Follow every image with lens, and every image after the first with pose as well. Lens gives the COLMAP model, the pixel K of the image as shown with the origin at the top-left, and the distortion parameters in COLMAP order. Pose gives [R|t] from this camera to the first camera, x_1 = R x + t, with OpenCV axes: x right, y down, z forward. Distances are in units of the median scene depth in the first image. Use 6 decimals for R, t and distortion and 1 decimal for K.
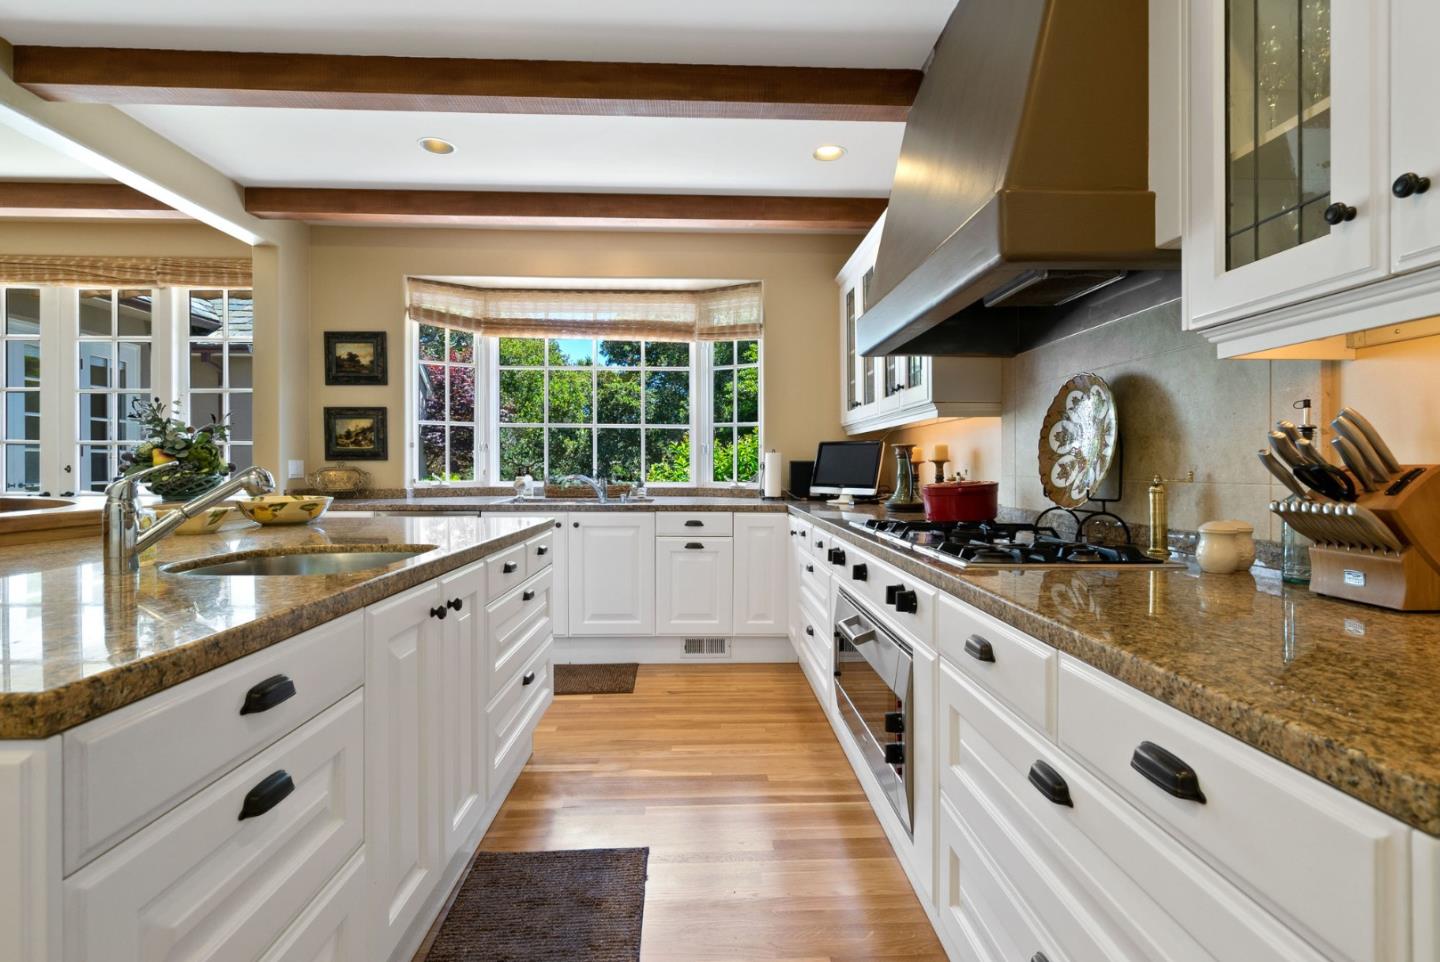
lens RADIAL K [[711.4, 0, 726.0], [0, 711.4, 462.8], [0, 0, 1]] dist [0.002378, 0.001939]
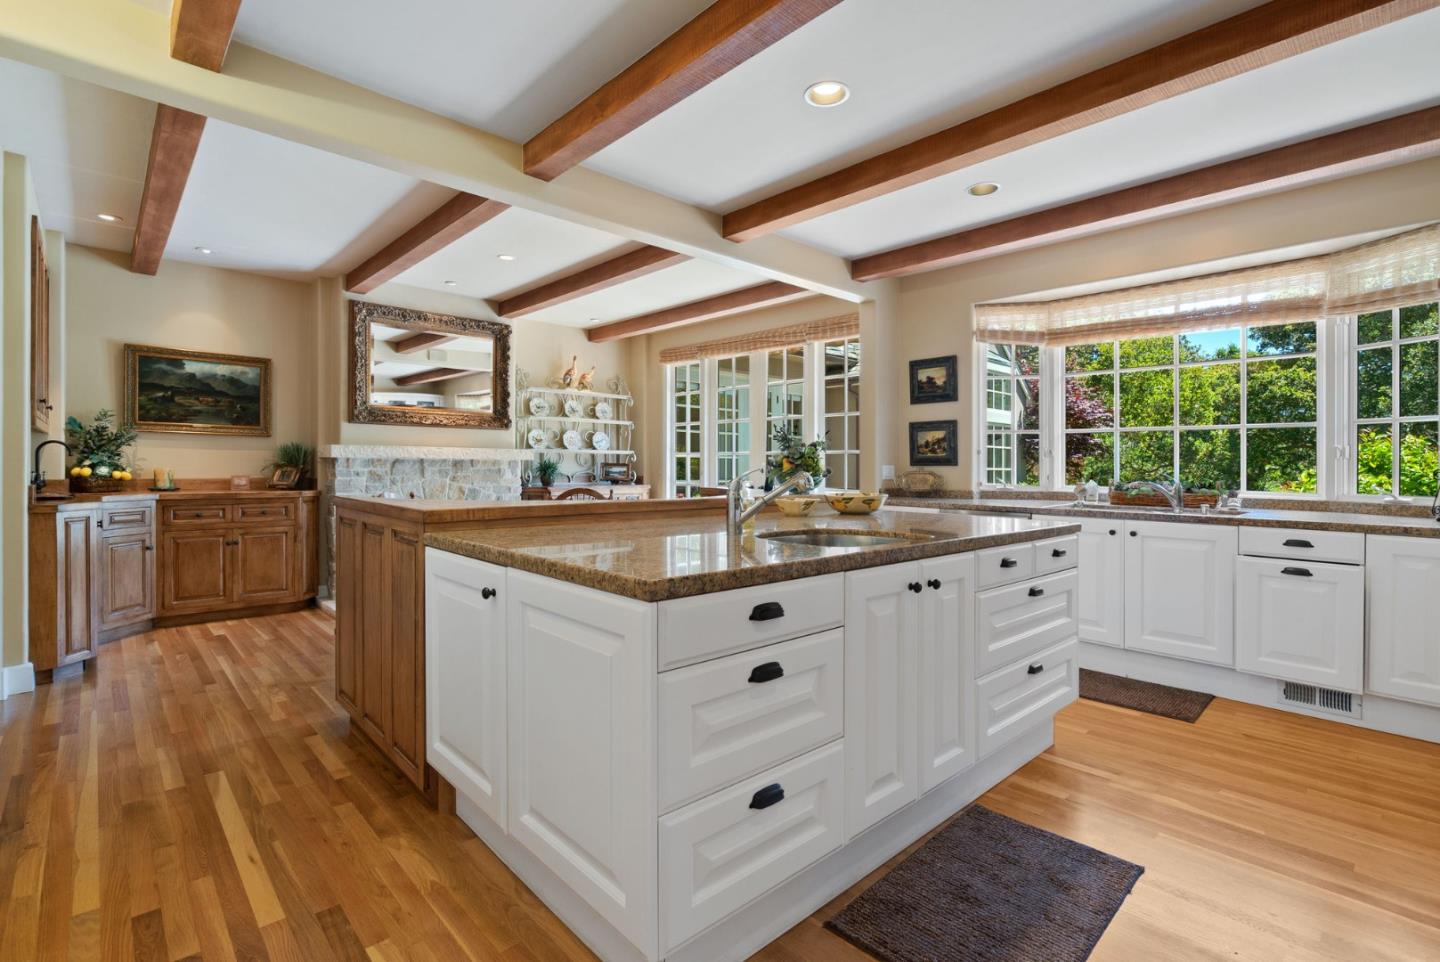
lens RADIAL K [[673.7, 0, 710.8], [0, 673.7, 470.8], [0, 0, 1]] dist [0.002701, 0.000181]
pose [[0.651980, 0.008560, -0.758188, 0.103642], [-0.004087, 0.999961, 0.007775, -0.002201], [0.758225, -0.001971, 0.651990, -0.023375]]
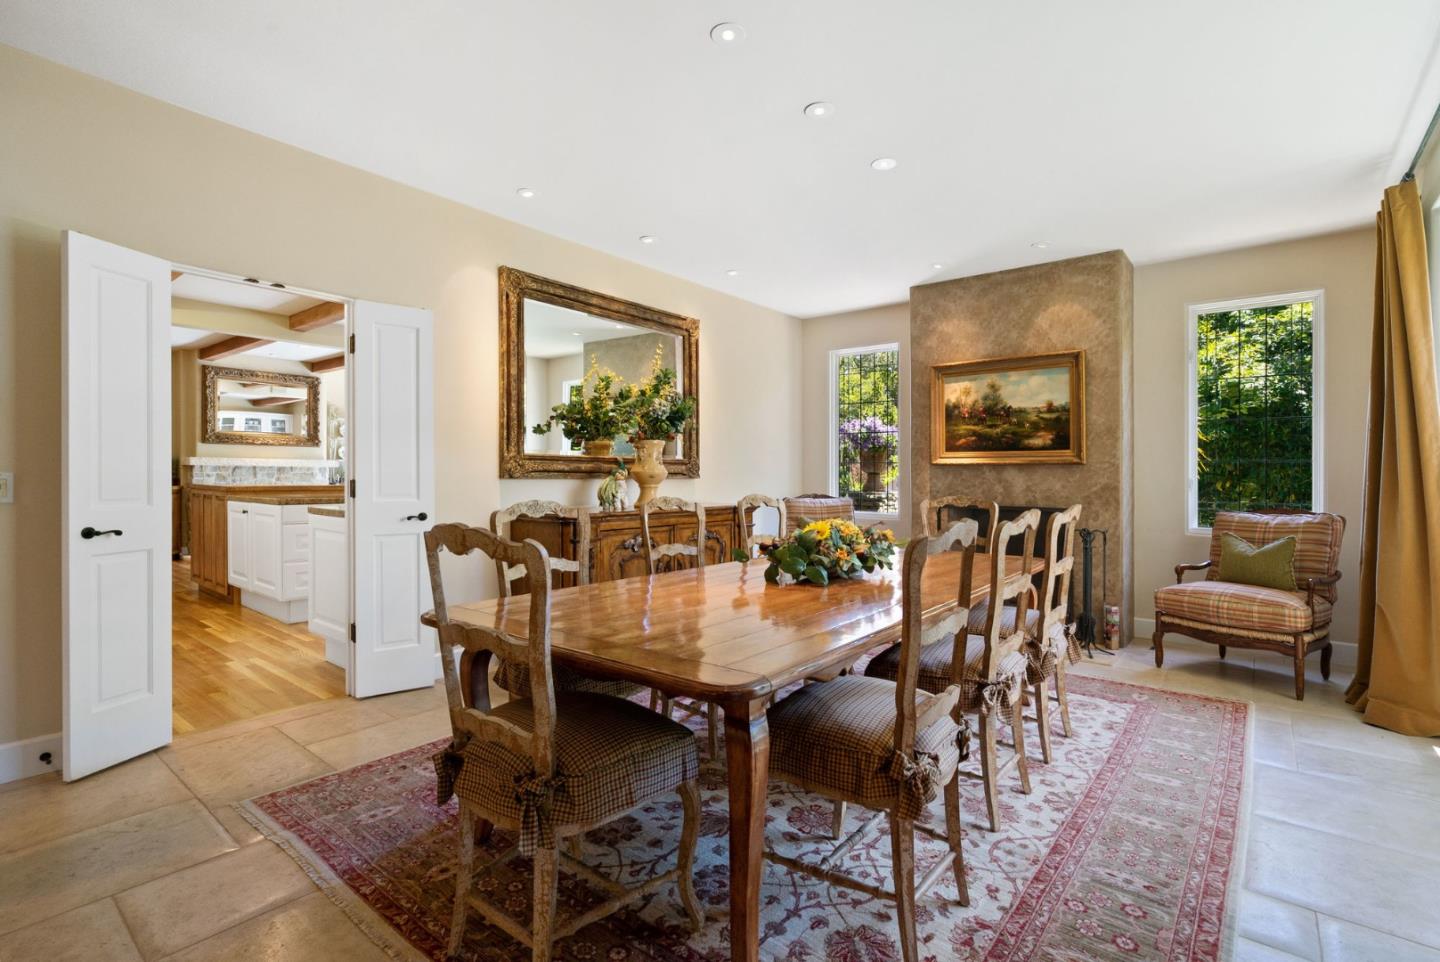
lens RADIAL K [[673.7, 0, 709.7], [0, 673.7, 479.7], [0, 0, 1]] dist [0.002701, 0.000181]
pose [[0.751037, 0.010750, -0.660173, 1.035477], [-0.005086, 0.999932, 0.010496, -0.000420], [0.660241, -0.004526, 0.751040, -0.200656]]
